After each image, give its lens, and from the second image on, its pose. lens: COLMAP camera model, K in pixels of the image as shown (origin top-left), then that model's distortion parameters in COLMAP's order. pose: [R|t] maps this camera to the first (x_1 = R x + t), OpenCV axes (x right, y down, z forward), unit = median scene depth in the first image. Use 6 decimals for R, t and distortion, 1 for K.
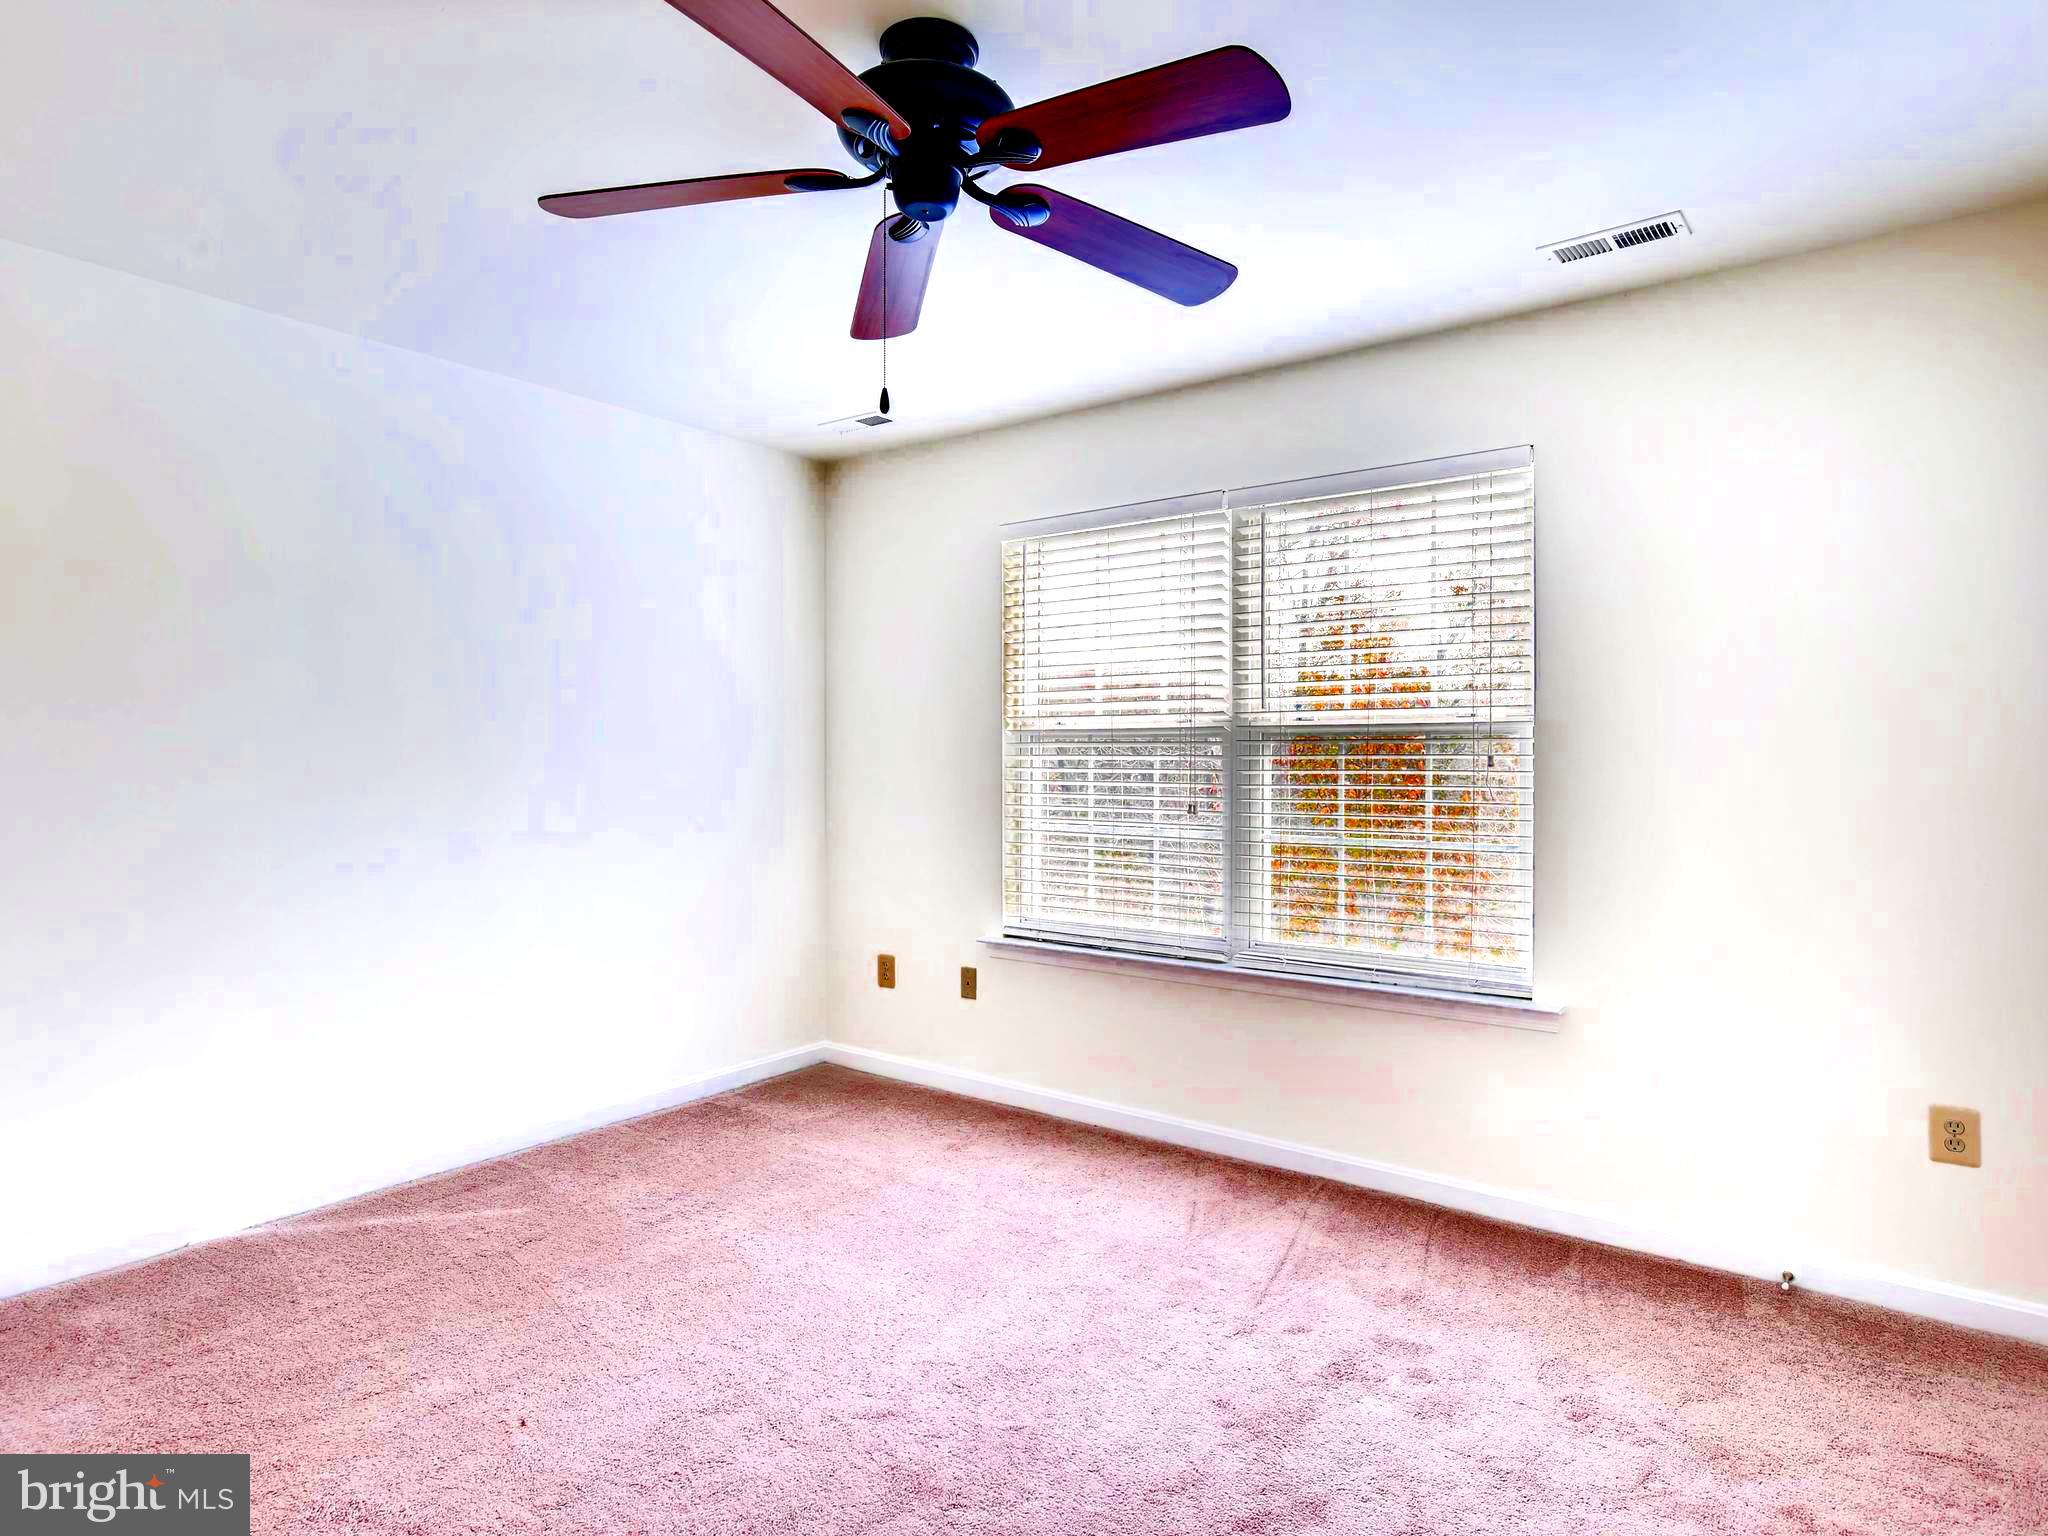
lens RADIAL K [[1118.2, 0, 1028.9], [0, 1118.2, 777.0], [0, 0, 1]] dist [-0.004370, 0.002062]
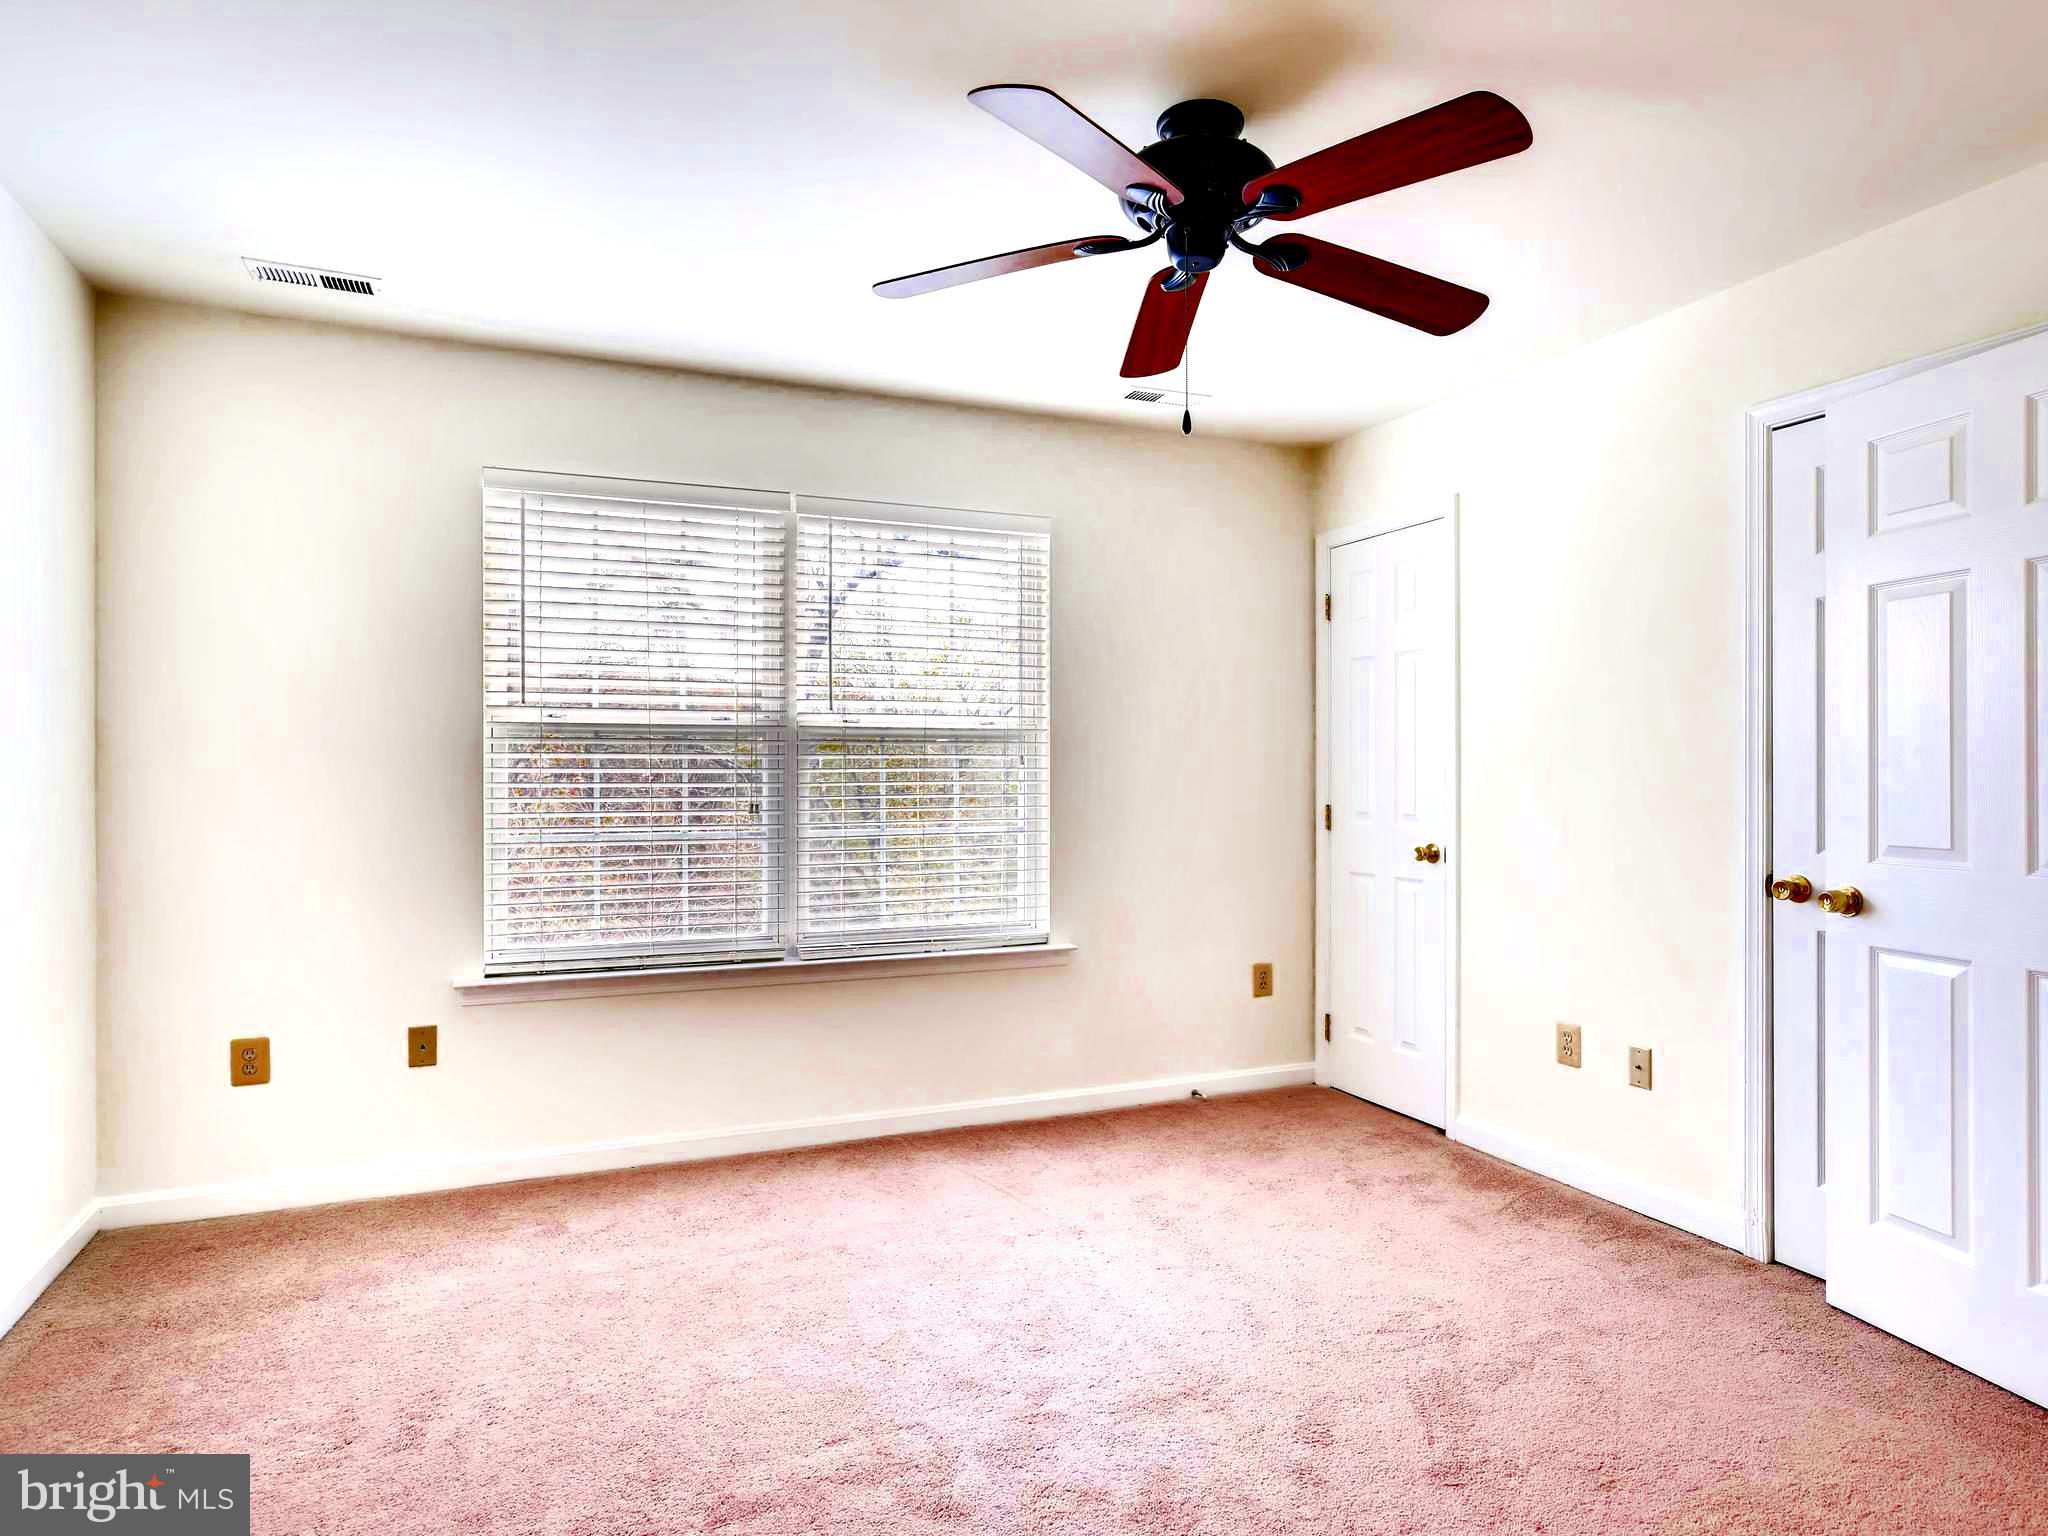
lens RADIAL K [[1169.9, 0, 1024.1], [0, 1169.9, 781.2], [0, 0, 1]] dist [-0.003964, 0.003966]
pose [[0.522528, -0.013501, 0.852515, -0.604955], [0.011148, 0.999897, 0.009002, -0.002107], [-0.852549, 0.004800, 0.522625, 0.255834]]
